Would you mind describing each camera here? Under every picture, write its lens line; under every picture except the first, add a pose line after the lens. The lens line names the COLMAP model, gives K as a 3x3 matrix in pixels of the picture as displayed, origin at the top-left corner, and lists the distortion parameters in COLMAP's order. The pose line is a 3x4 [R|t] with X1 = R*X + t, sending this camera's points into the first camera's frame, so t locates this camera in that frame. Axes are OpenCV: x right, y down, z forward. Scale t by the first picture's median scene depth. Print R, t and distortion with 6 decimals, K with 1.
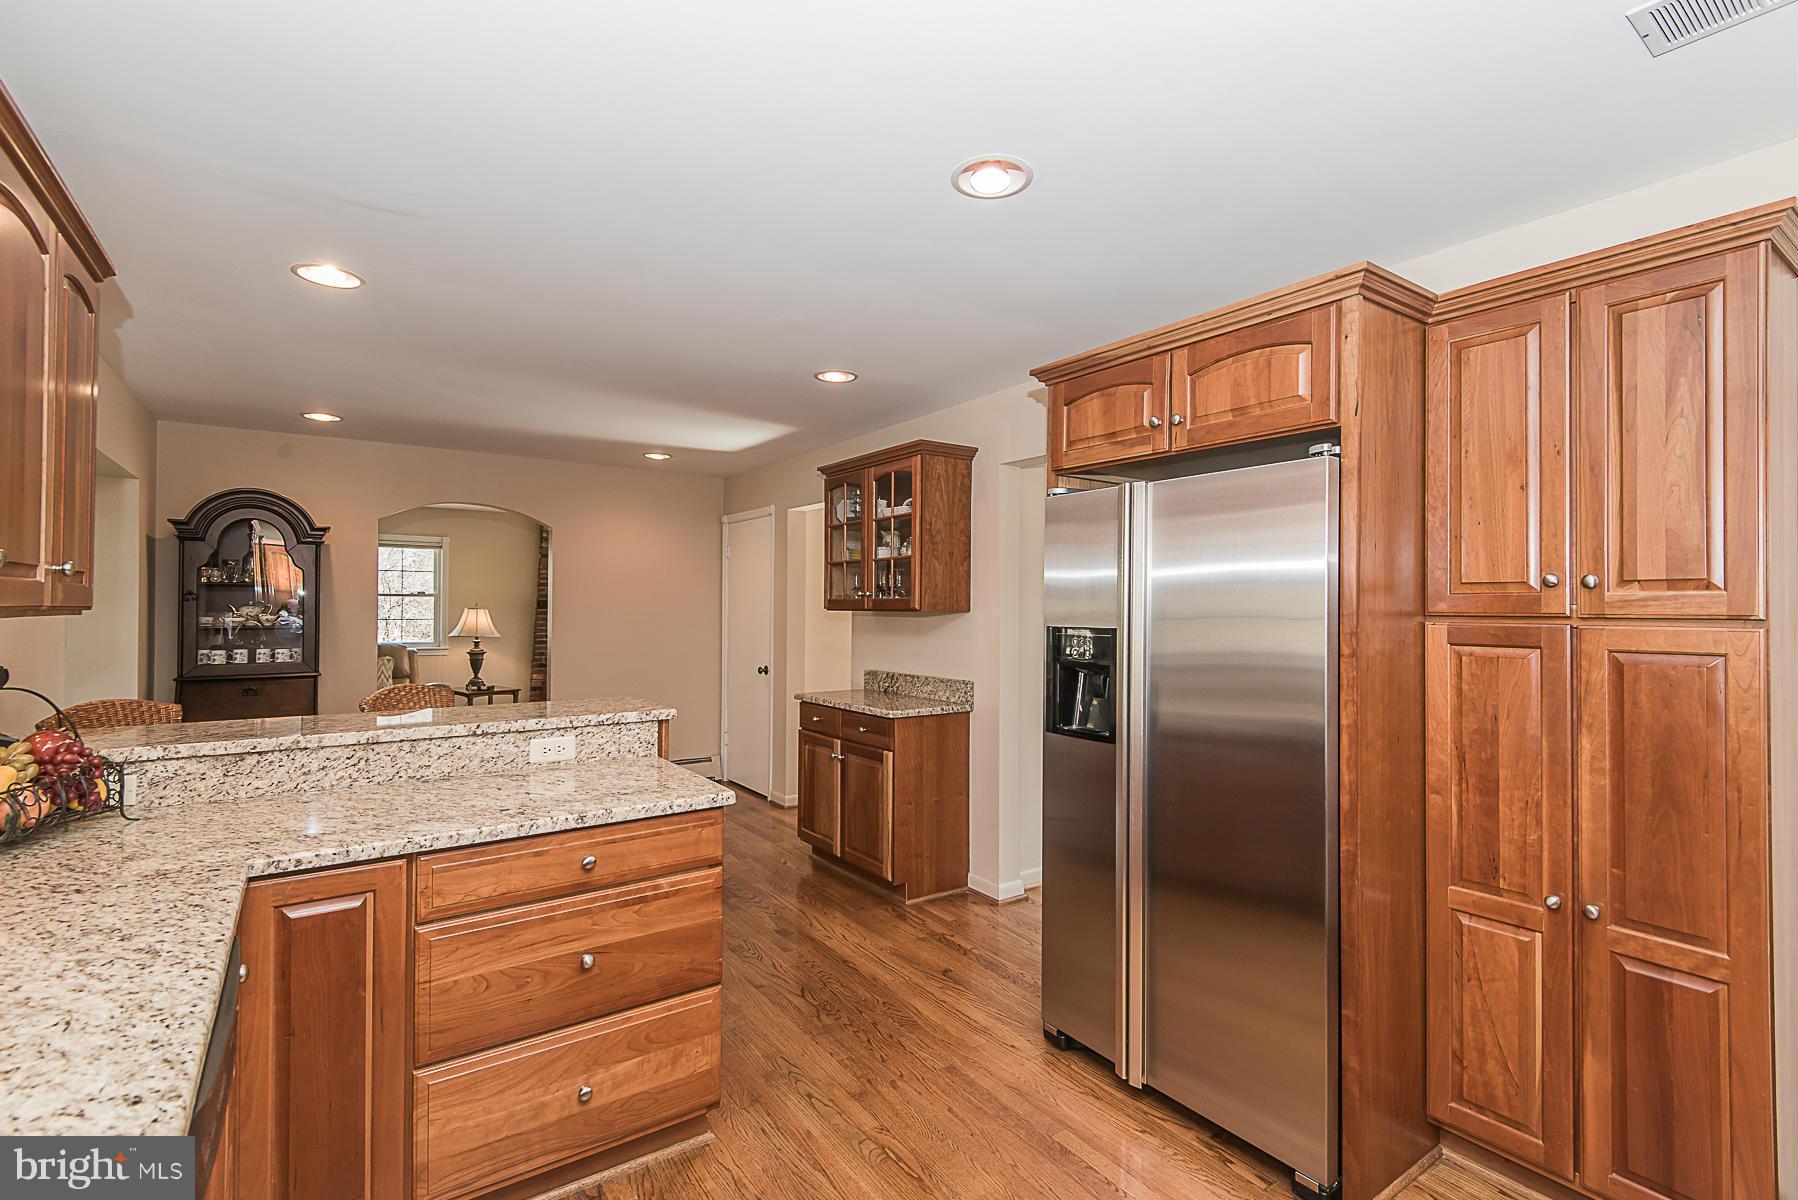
lens RADIAL K [[830.9, 0, 889.1], [0, 830.9, 591.0], [0, 0, 1]] dist [0.006351, 0.000052]
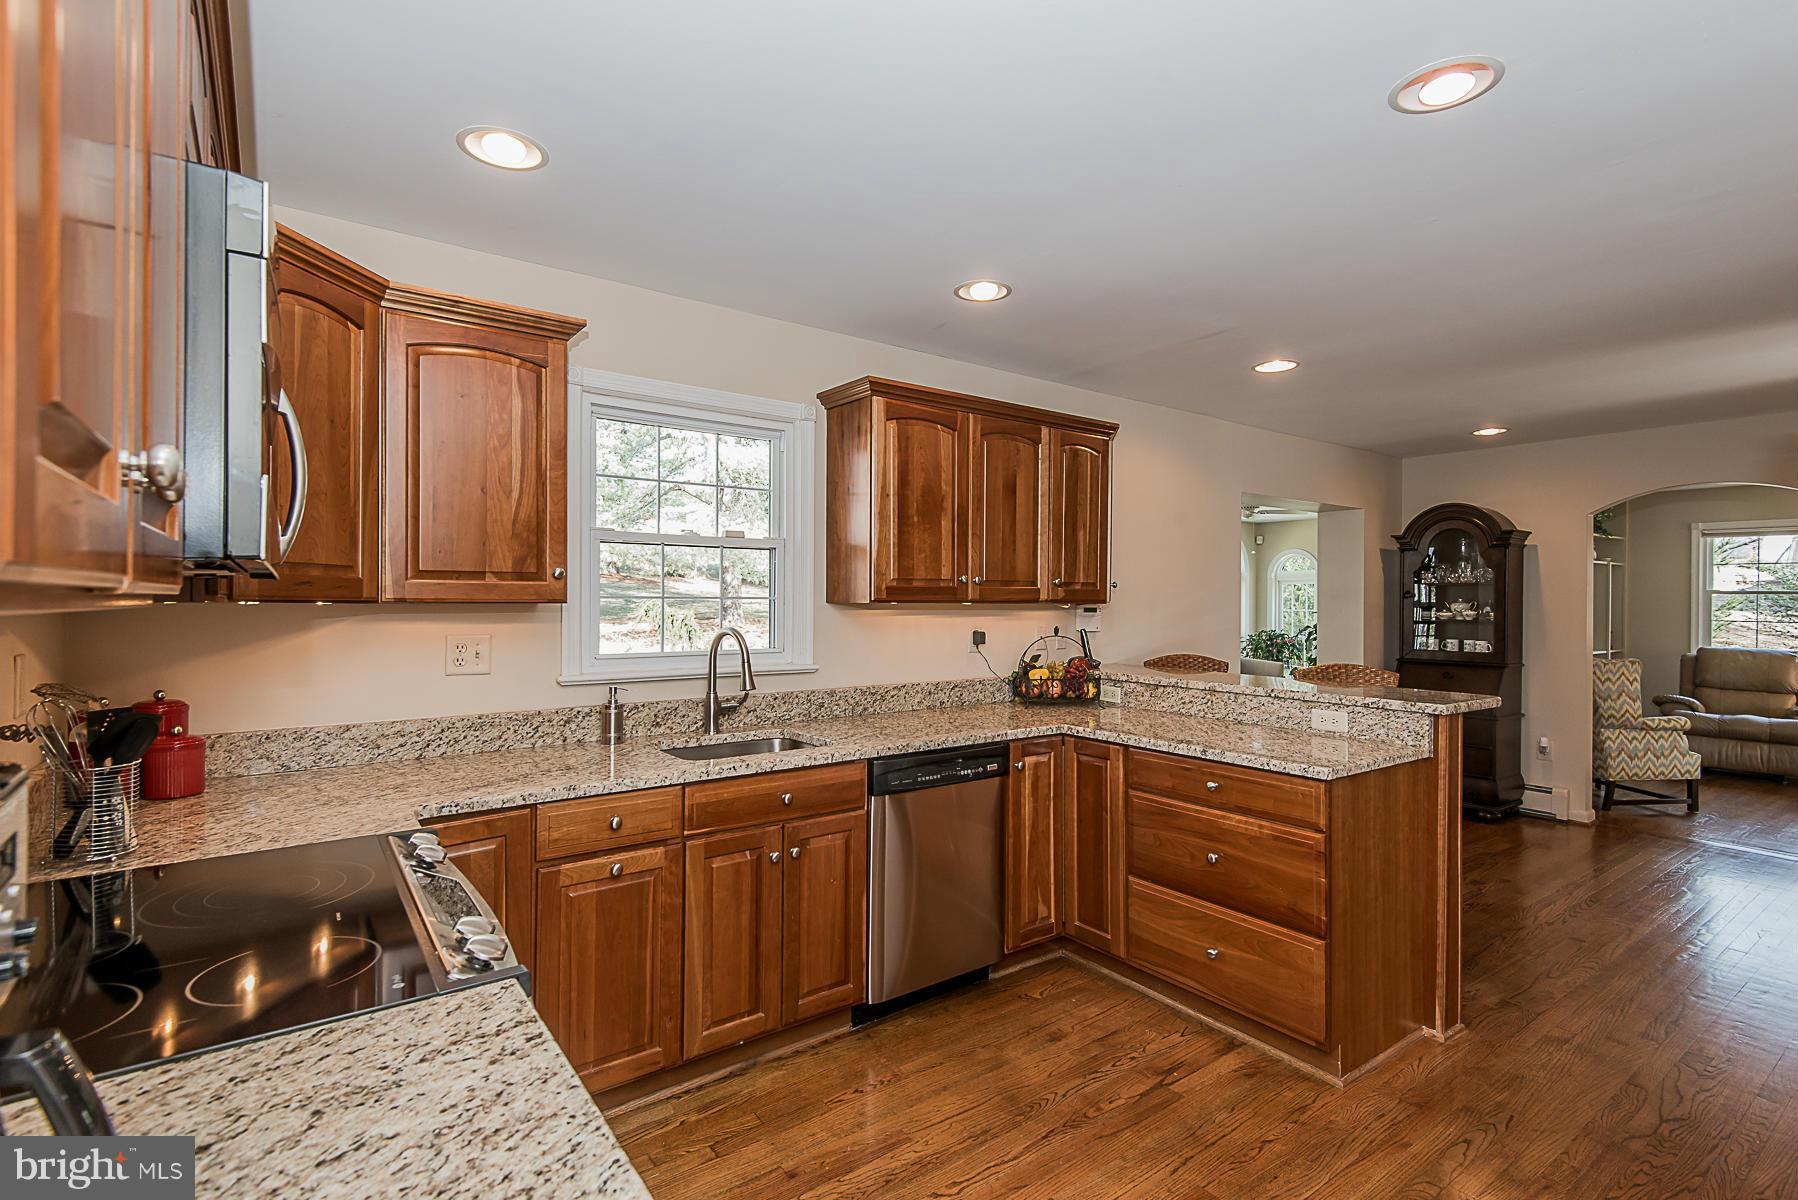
lens RADIAL K [[830.9, 0, 895.3], [0, 830.9, 599.9], [0, 0, 1]] dist [0.006351, 0.000052]
pose [[0.034482, 0.002410, -0.999402, 0.735191], [0.007244, 0.999970, 0.002661, 0.009857], [0.999379, -0.007332, 0.034464, 0.327328]]
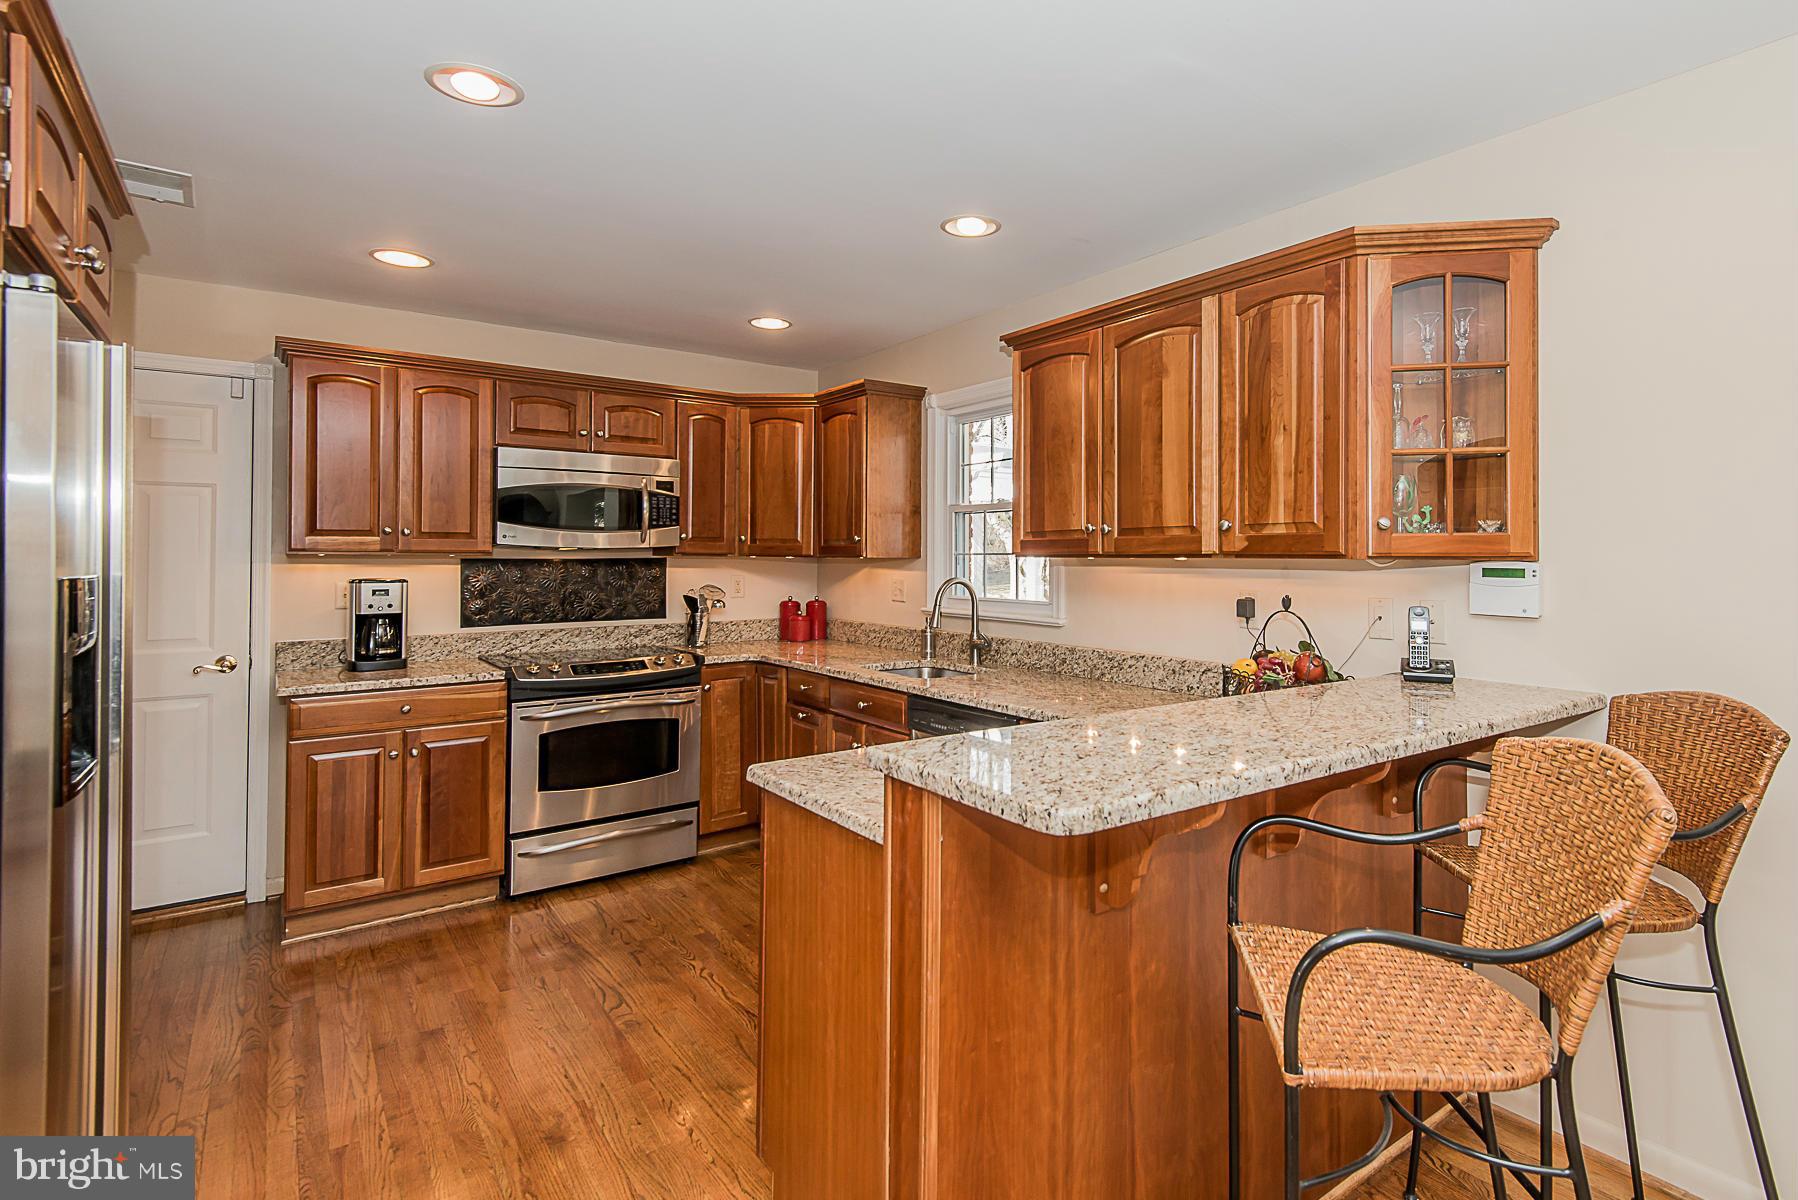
lens RADIAL K [[879.3, 0, 966.1], [0, 879.3, 543.7], [0, 0, 1]] dist [-0.000316, -0.000039]
pose [[-0.998300, -0.001869, -0.058252, -0.119365], [-0.000353, 0.999661, -0.026024, 0.026632], [0.058280, -0.025960, -0.997963, 1.358576]]
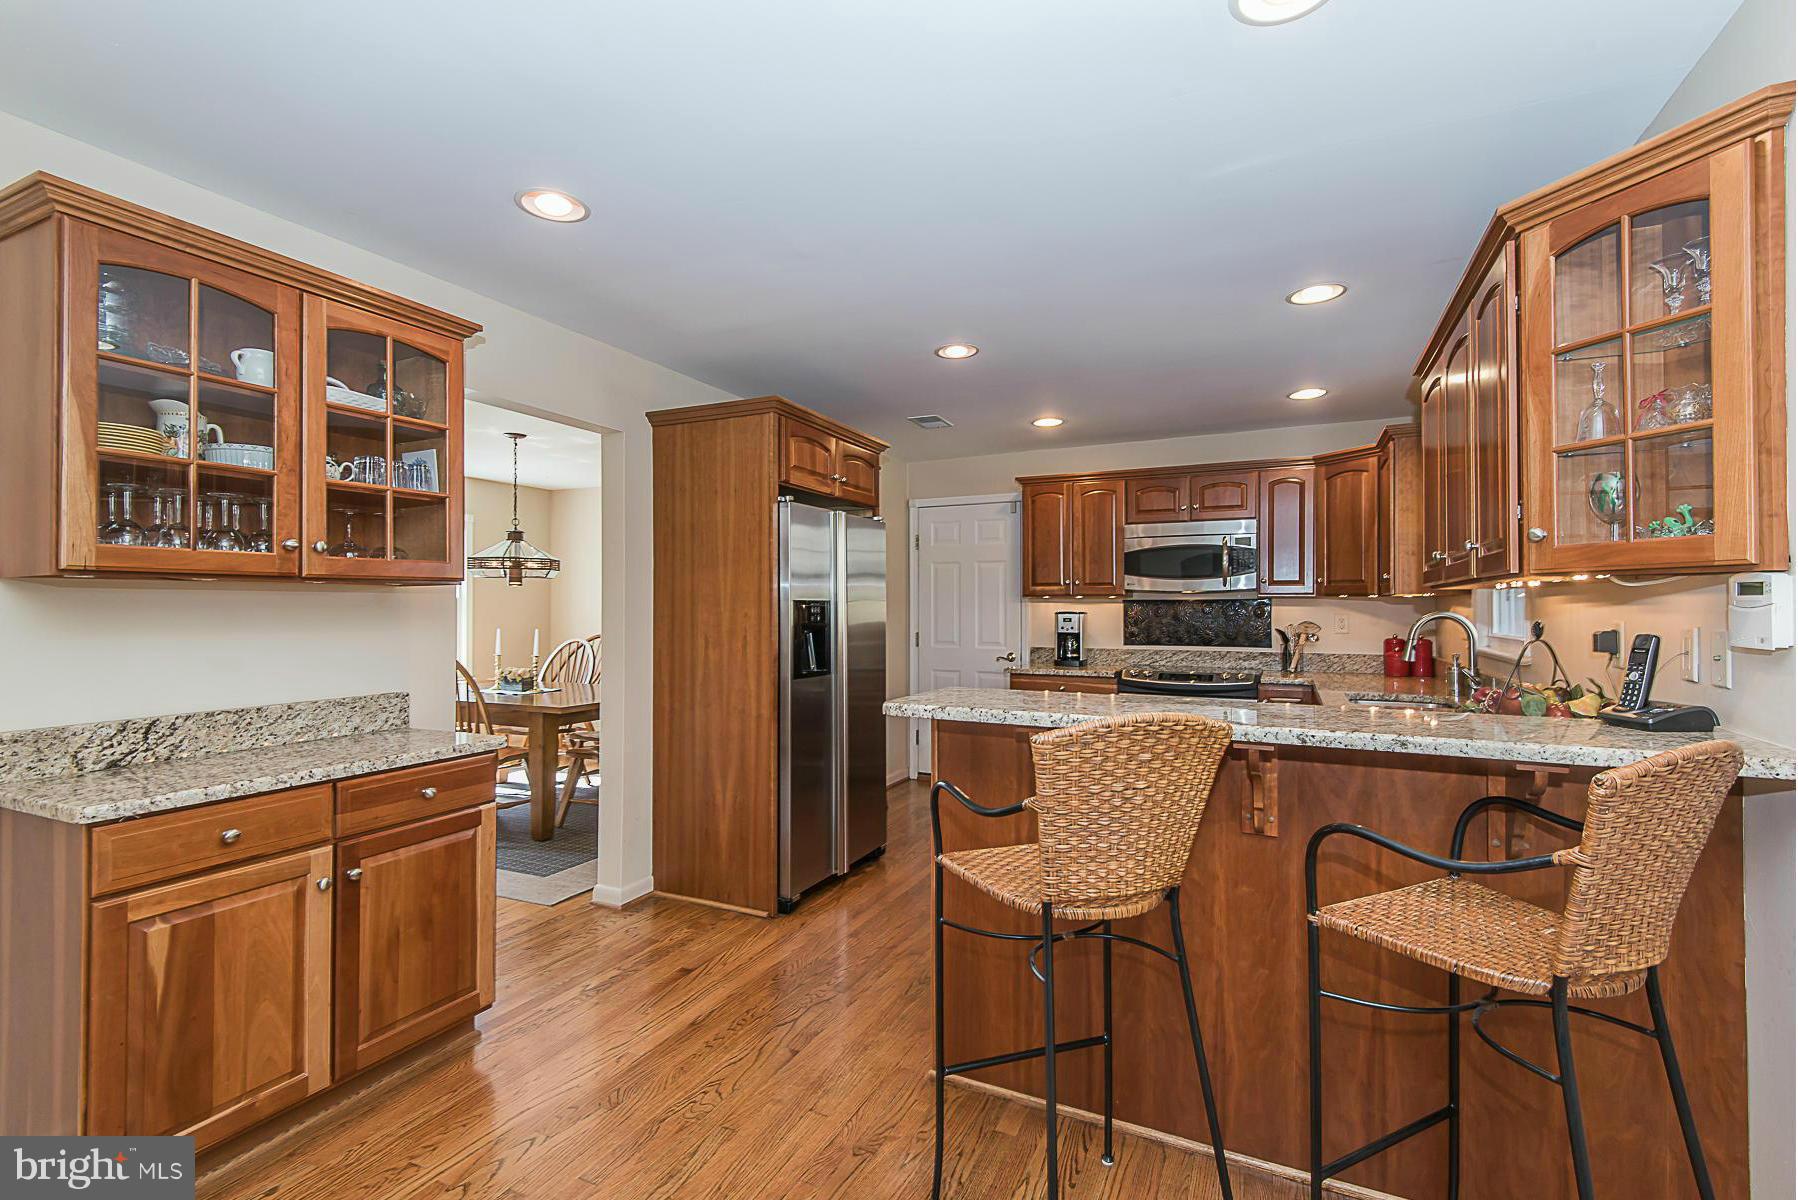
lens RADIAL K [[792.7, 0, 905.0], [0, 792.7, 608.8], [0, 0, 1]] dist [-0.000673, -0.000205]
pose [[-0.503422, -0.000800, 0.864041, -0.882657], [-0.011599, 0.999916, -0.005832, 0.057187], [-0.863963, -0.012958, -0.503388, 1.330098]]
